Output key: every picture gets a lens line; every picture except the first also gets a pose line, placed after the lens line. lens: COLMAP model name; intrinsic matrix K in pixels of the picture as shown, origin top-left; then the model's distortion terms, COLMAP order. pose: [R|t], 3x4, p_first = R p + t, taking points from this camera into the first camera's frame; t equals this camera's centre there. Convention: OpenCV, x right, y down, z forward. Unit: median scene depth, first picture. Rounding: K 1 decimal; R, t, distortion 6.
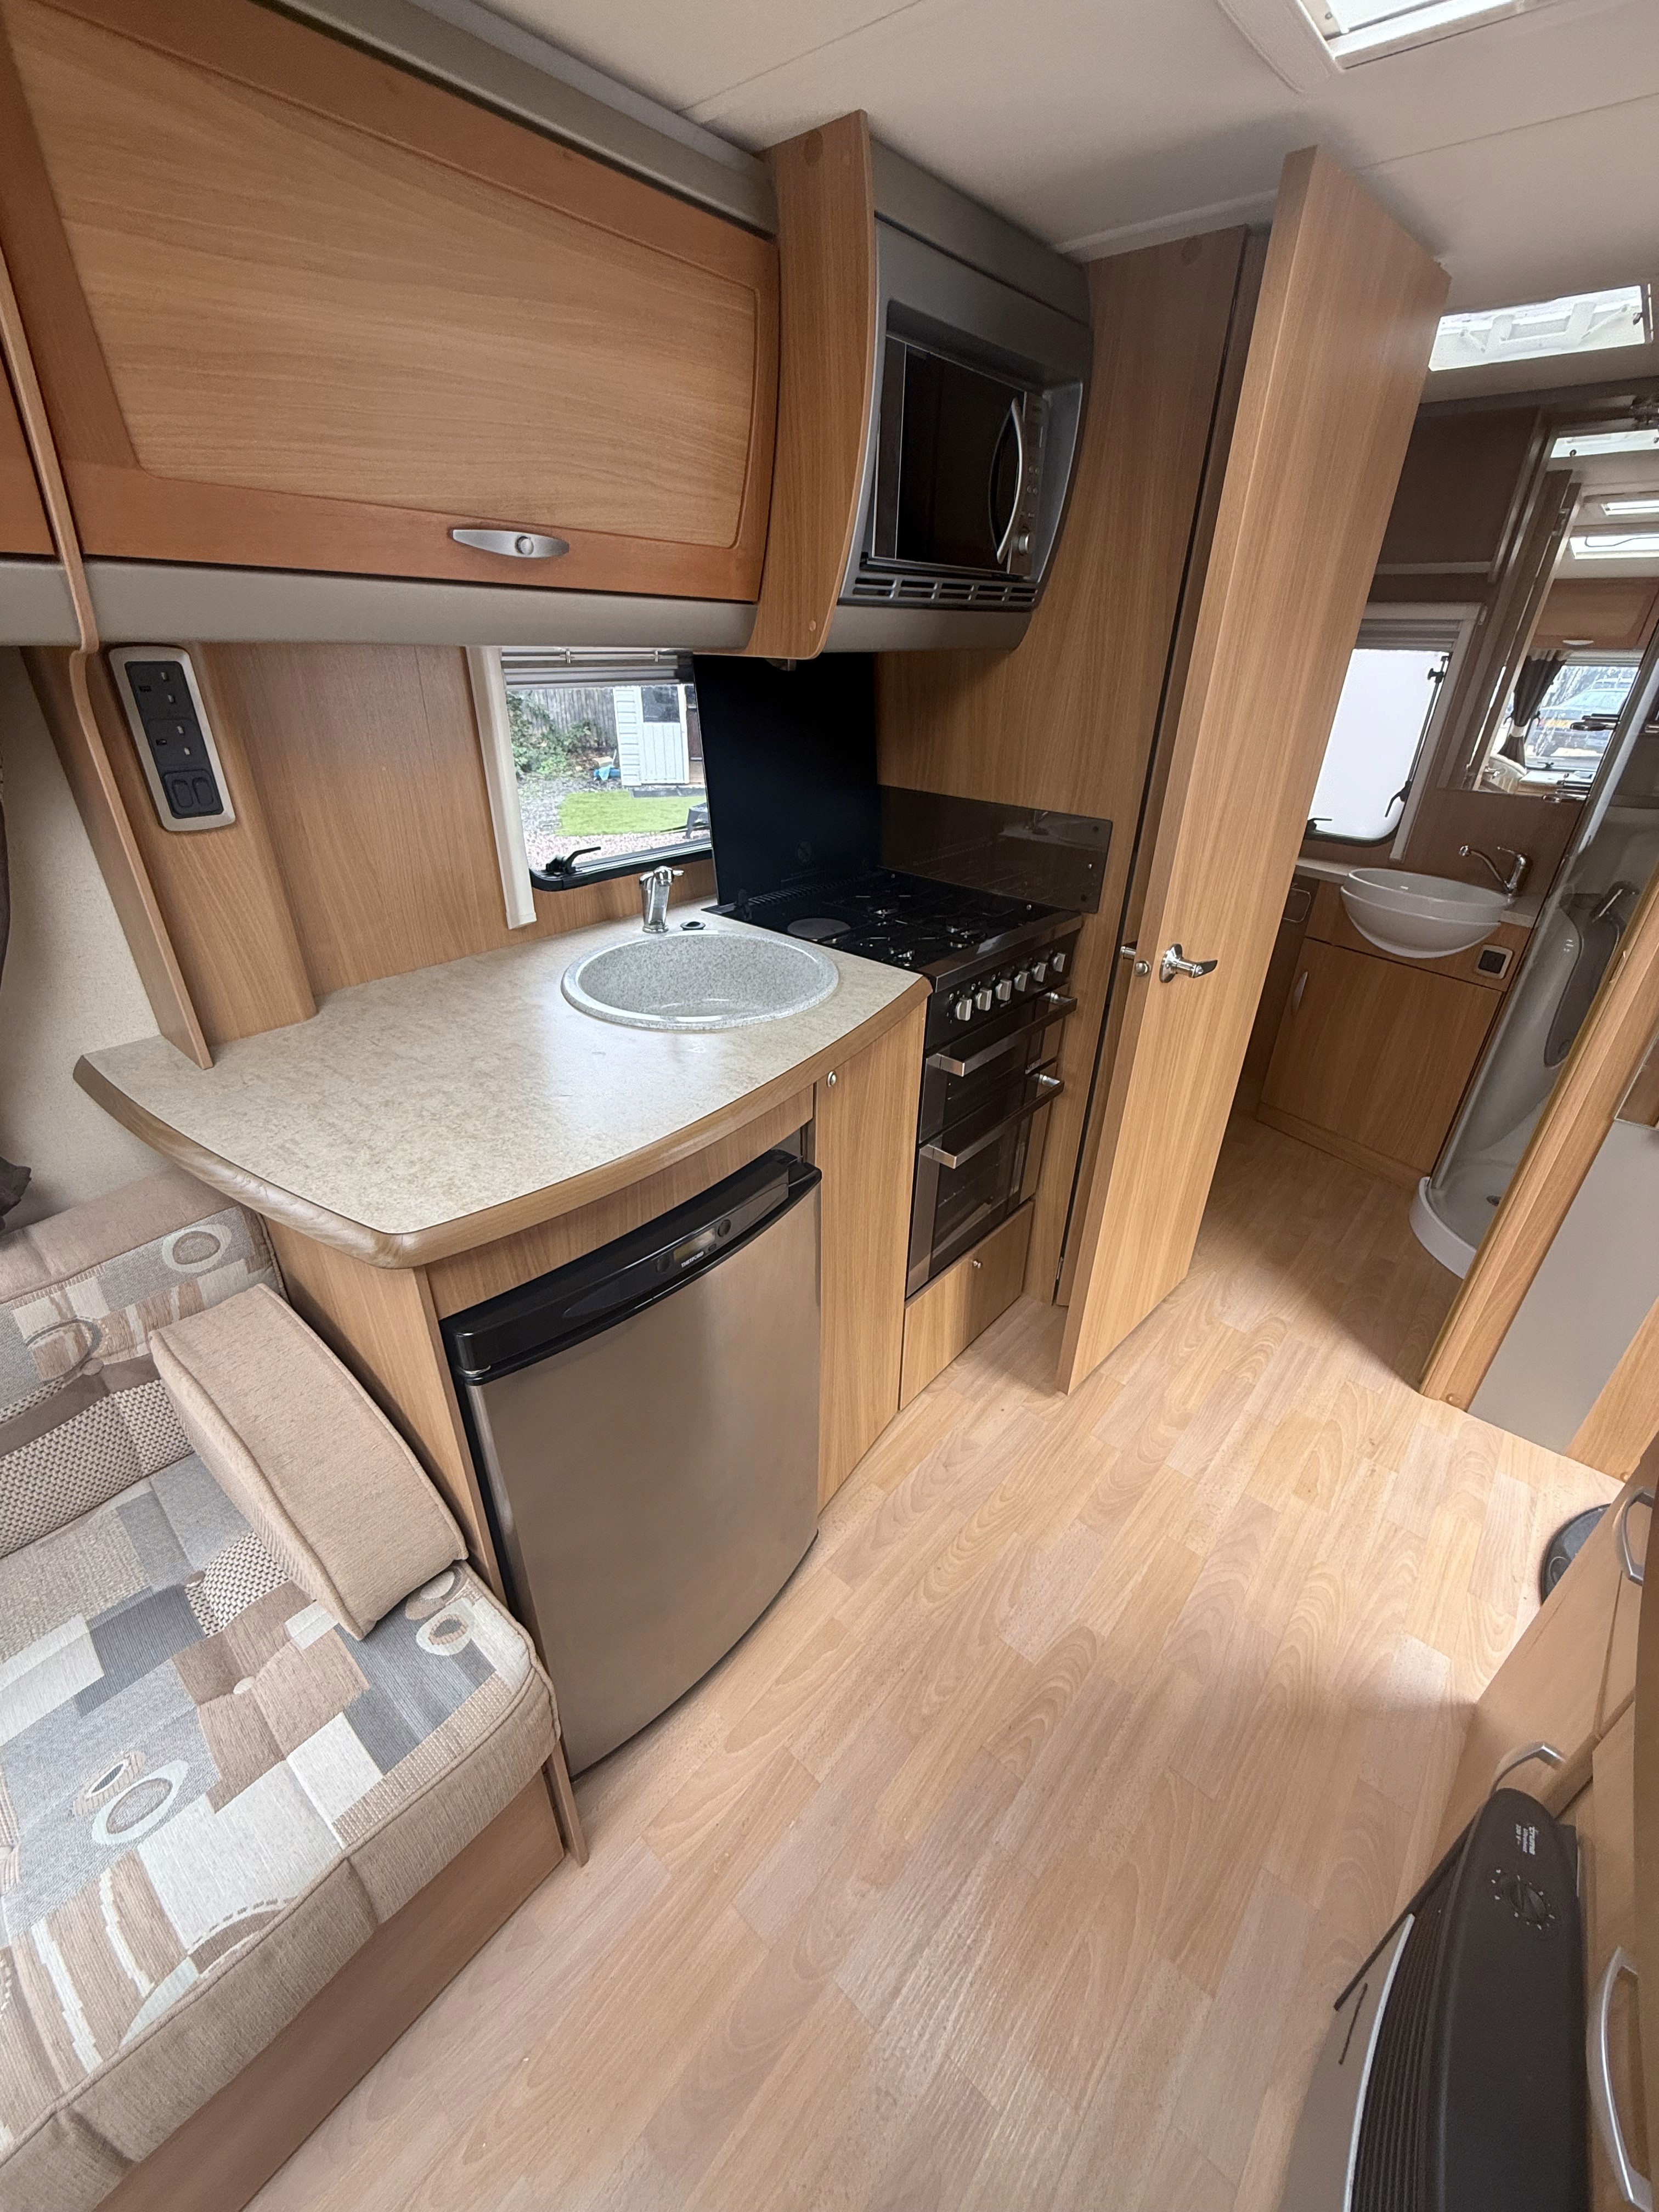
lens RADIAL K [[875.2, 0, 832.6], [0, 875.2, 1099.4], [0, 0, 1]] dist [-0.001147, 0.000357]
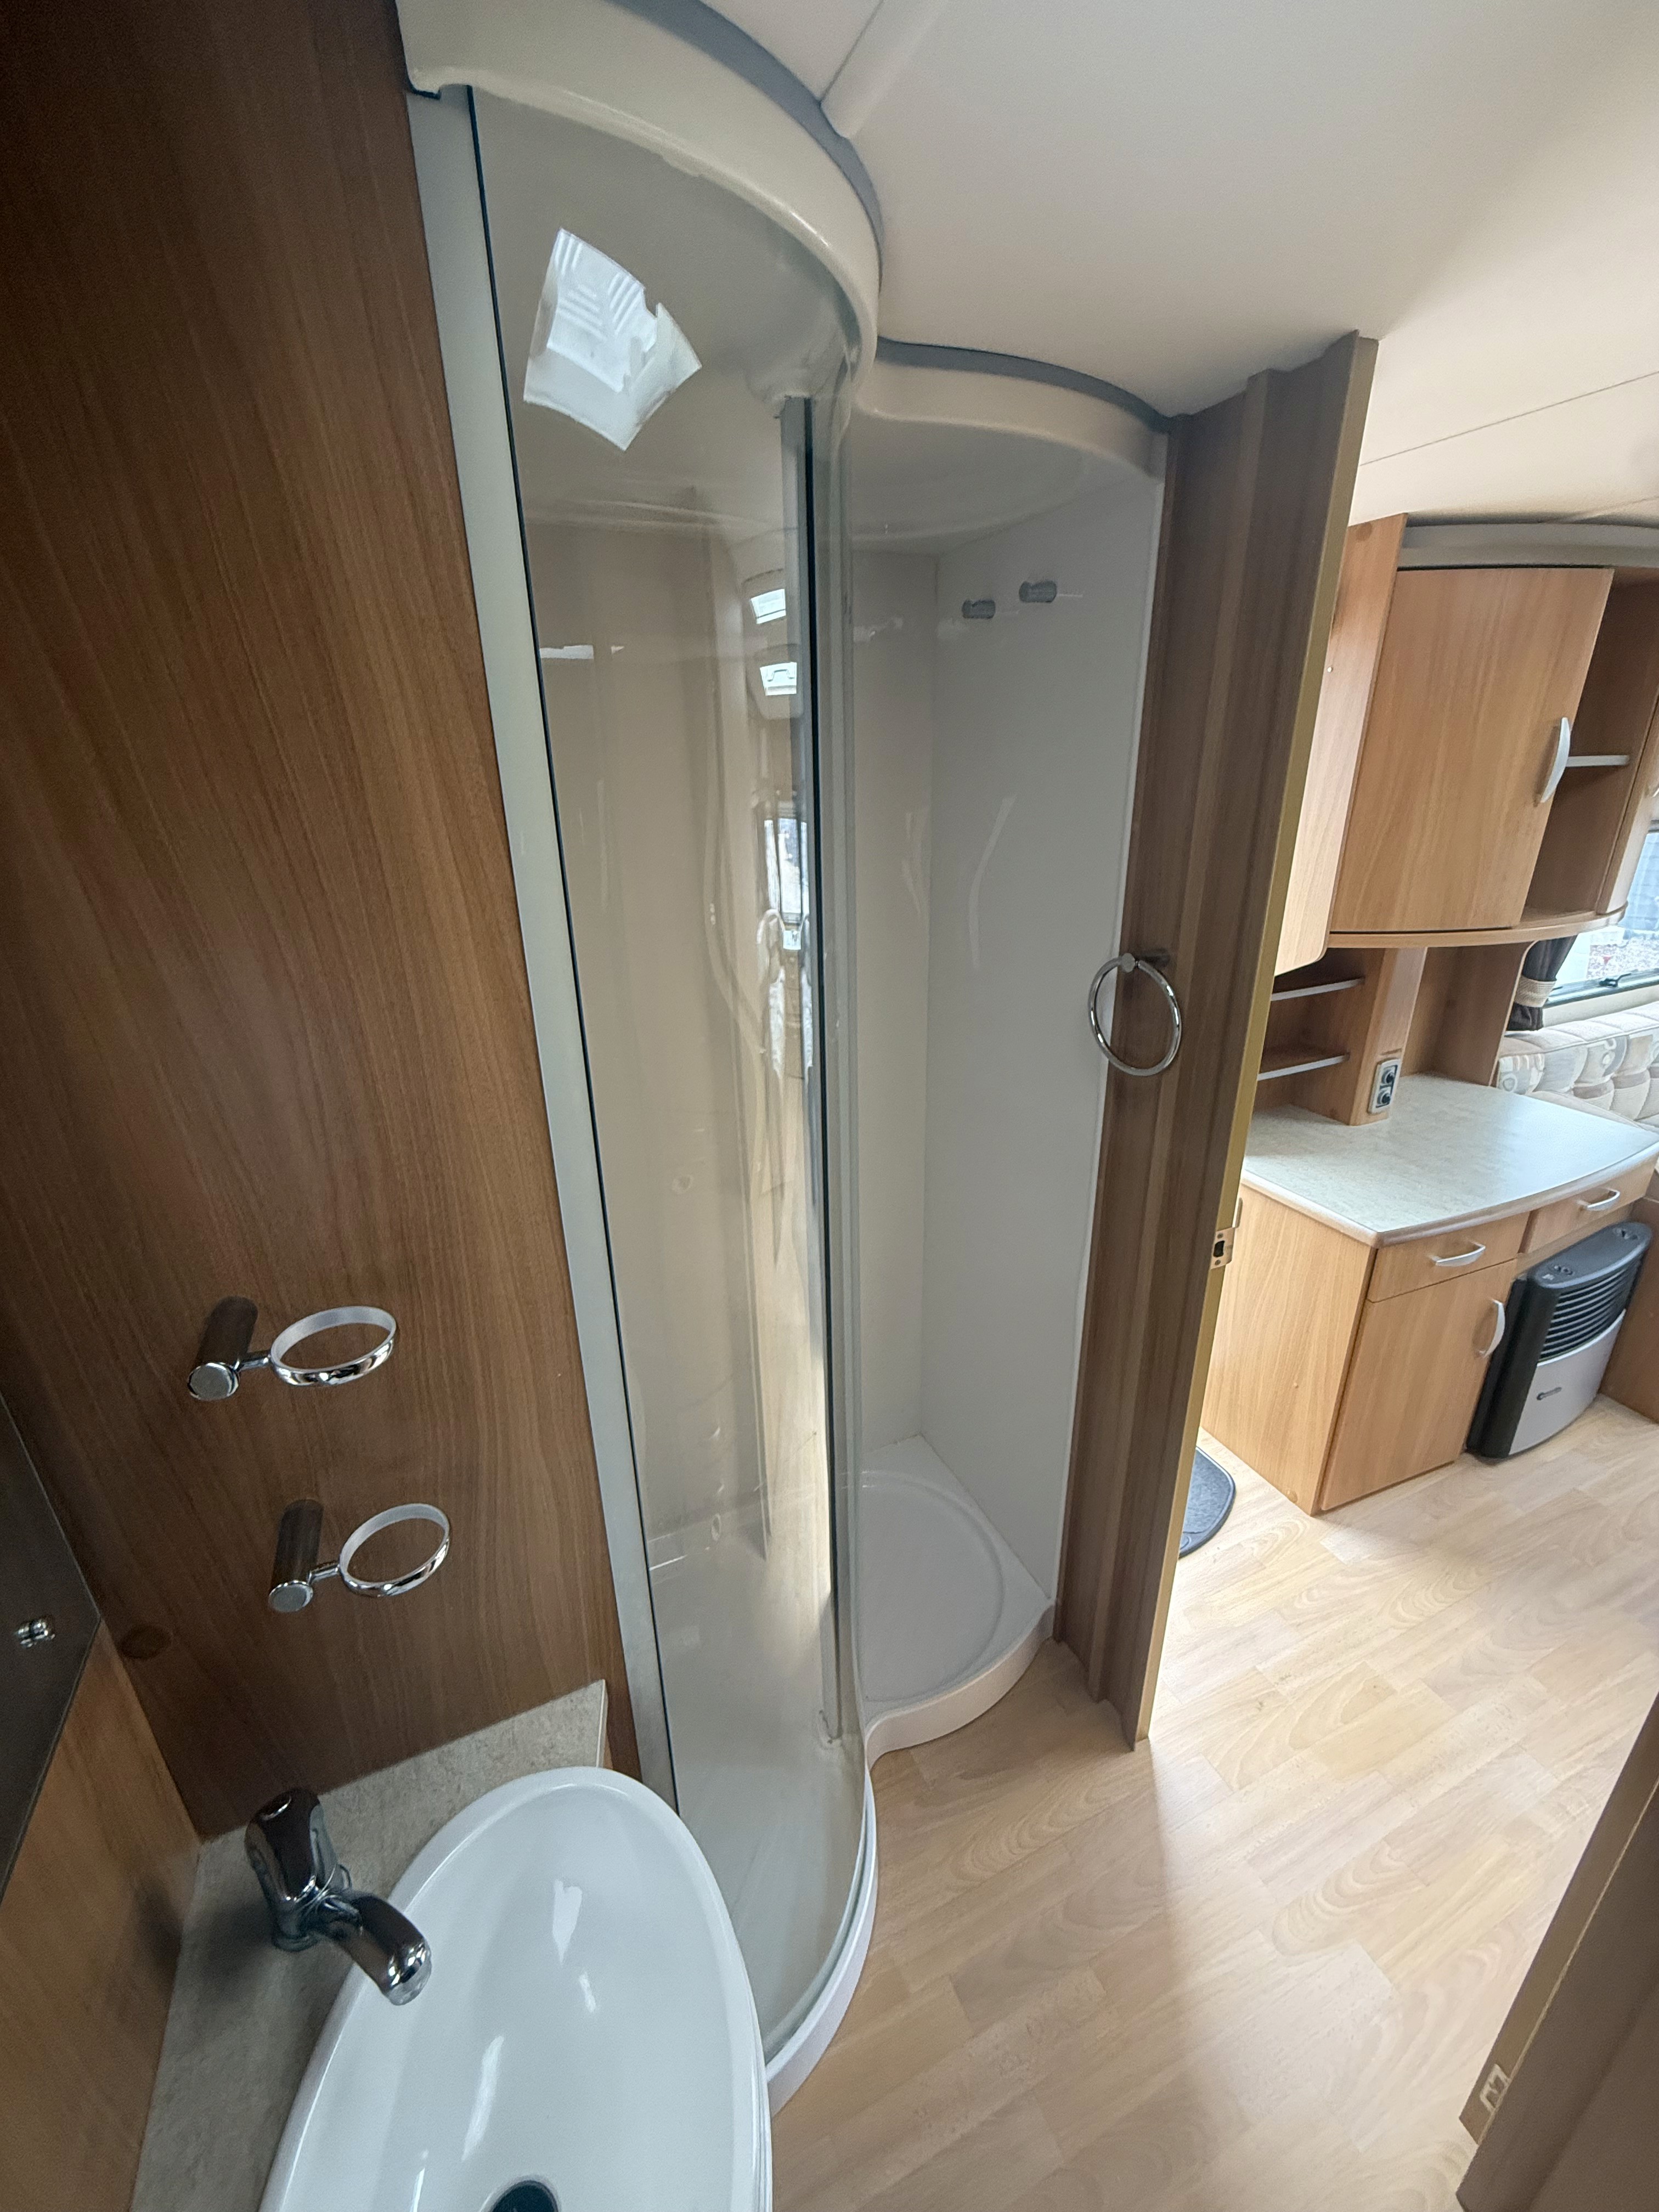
lens RADIAL K [[875.2, 0, 837.7], [0, 875.2, 1102.9], [0, 0, 1]] dist [-0.001147, 0.000357]
pose [[-0.907177, -0.158143, 0.389898, 0.875218], [0.195154, 0.662817, 0.722903, -0.837227], [-0.372753, 0.731891, -0.570430, 1.410363]]
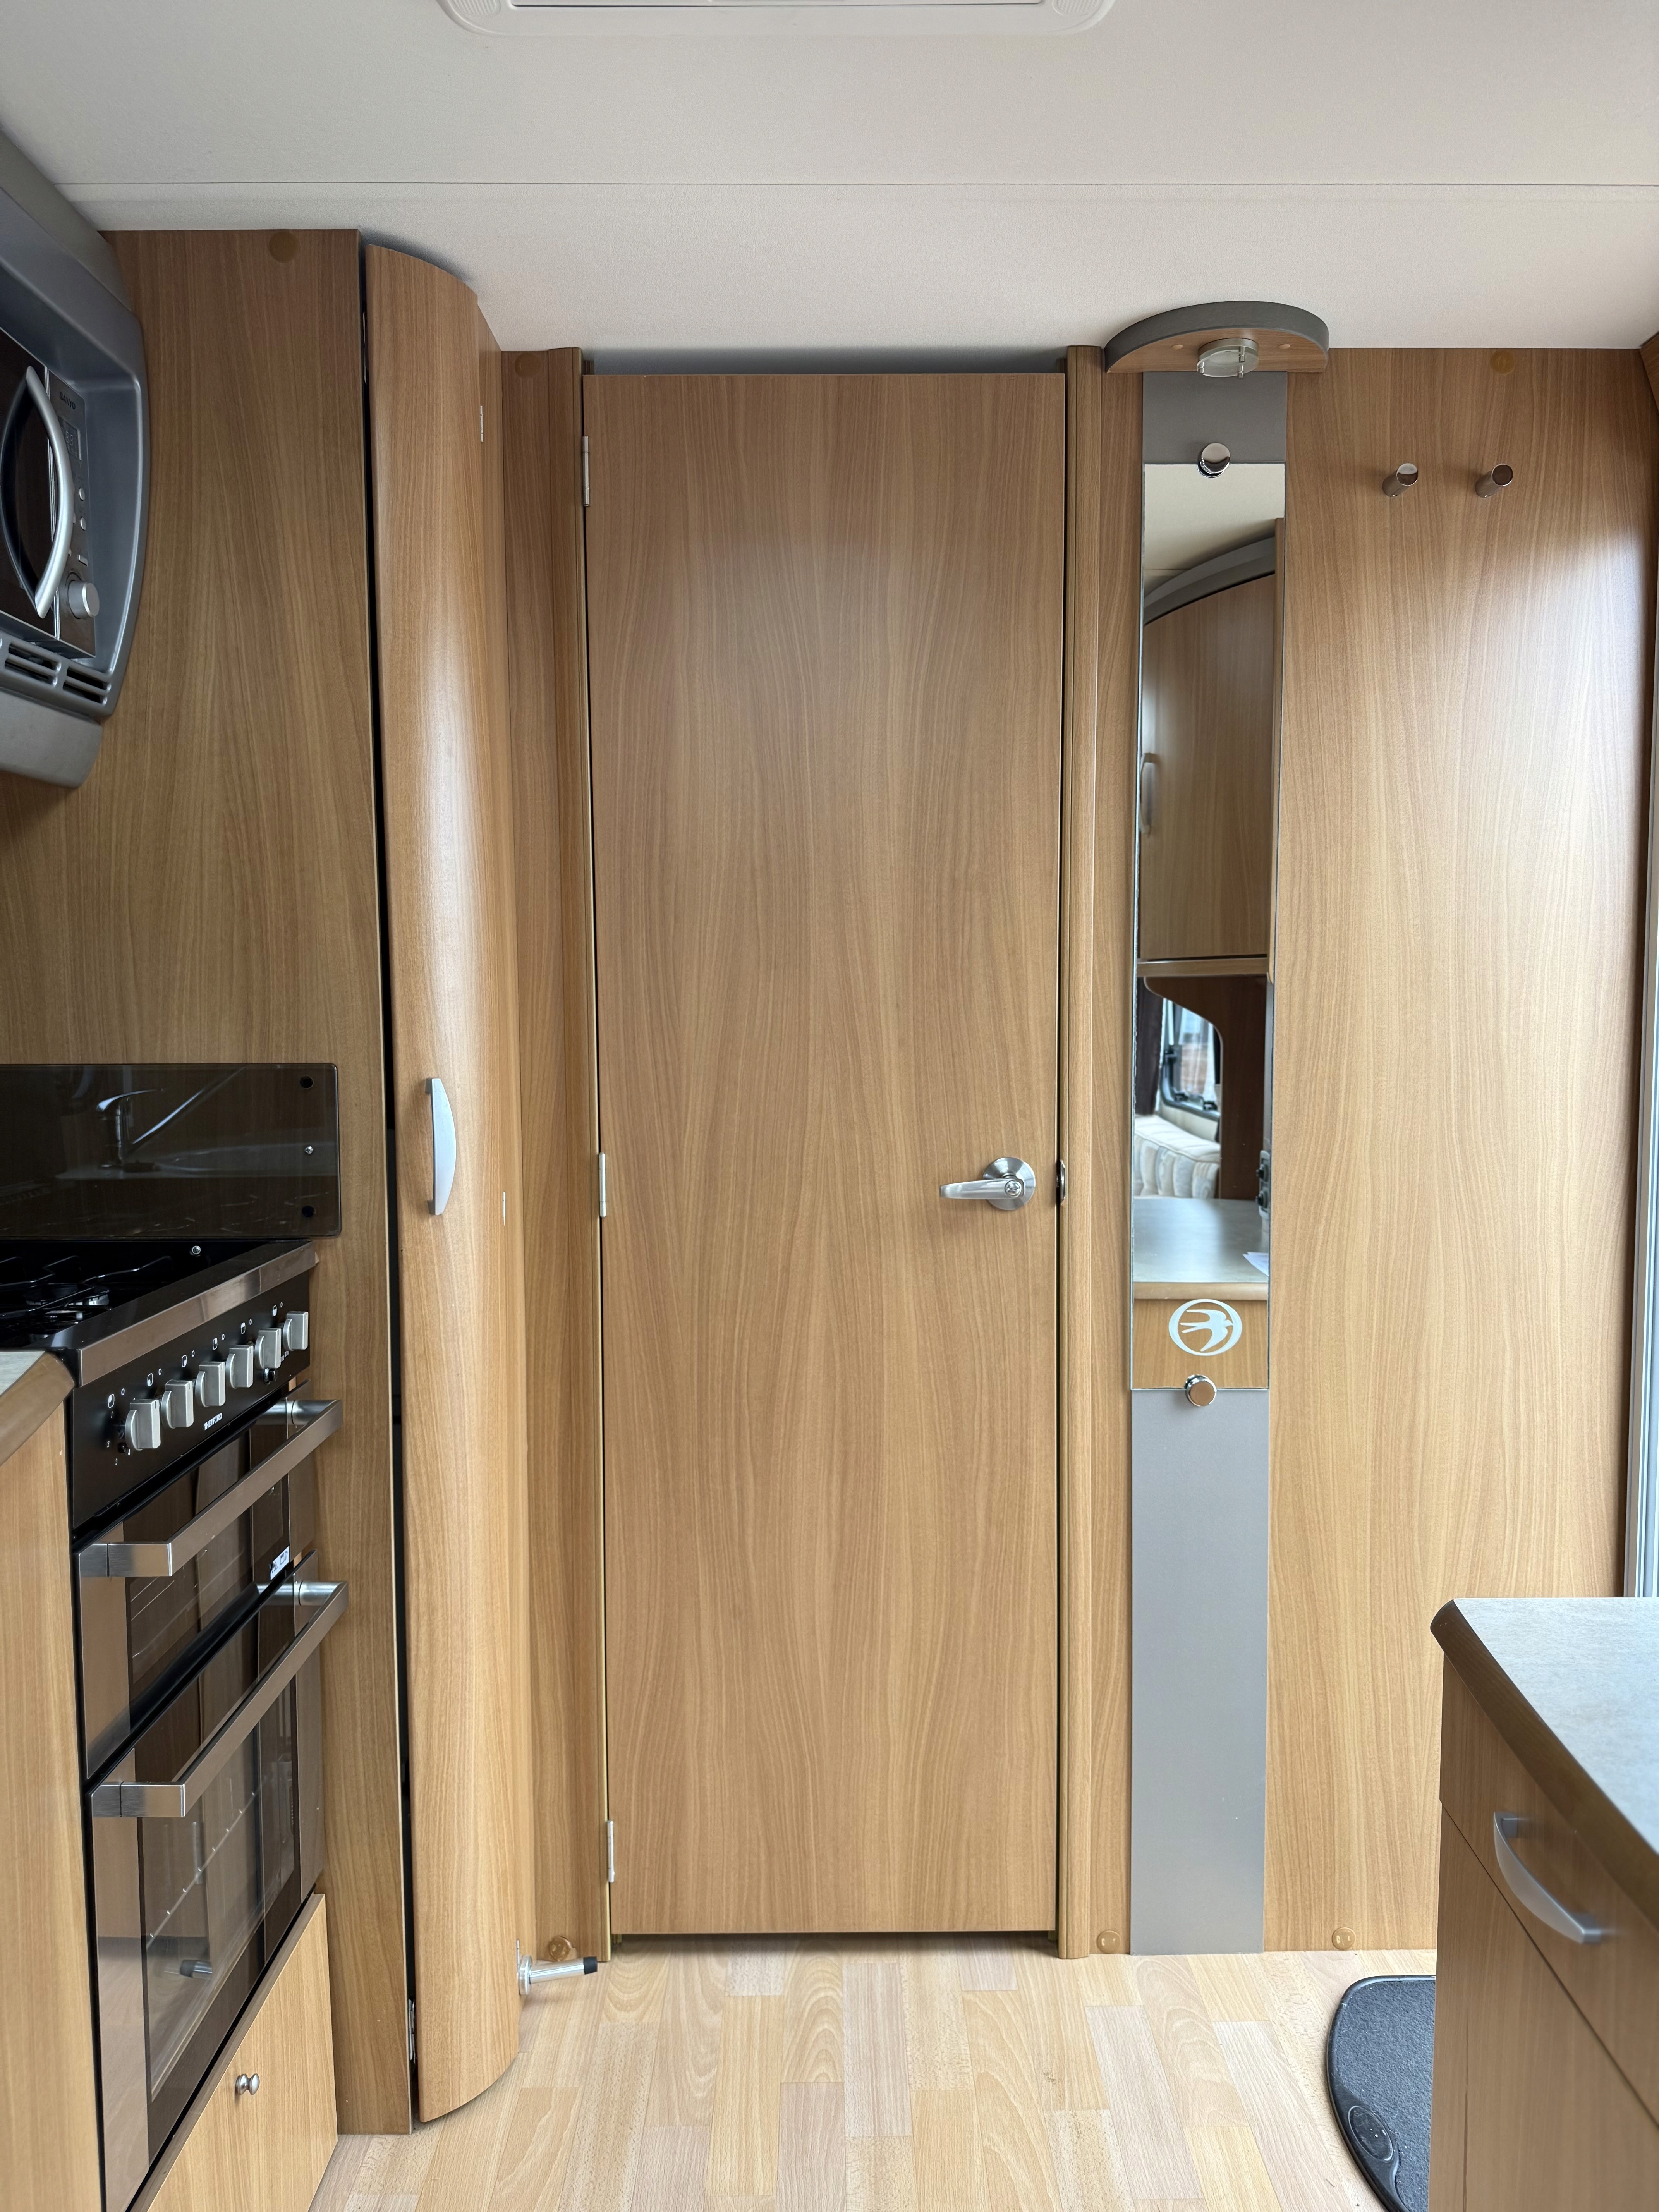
lens RADIAL K [[1570.8, 0, 843.9], [0, 1570.8, 1110.8], [0, 0, 1]] dist [0.006632, -0.004555]
pose [[0.747667, -0.074770, 0.659851, -0.095079], [0.331139, 0.903270, -0.272856, 0.084341], [-0.575622, 0.422508, 0.700105, 0.153598]]
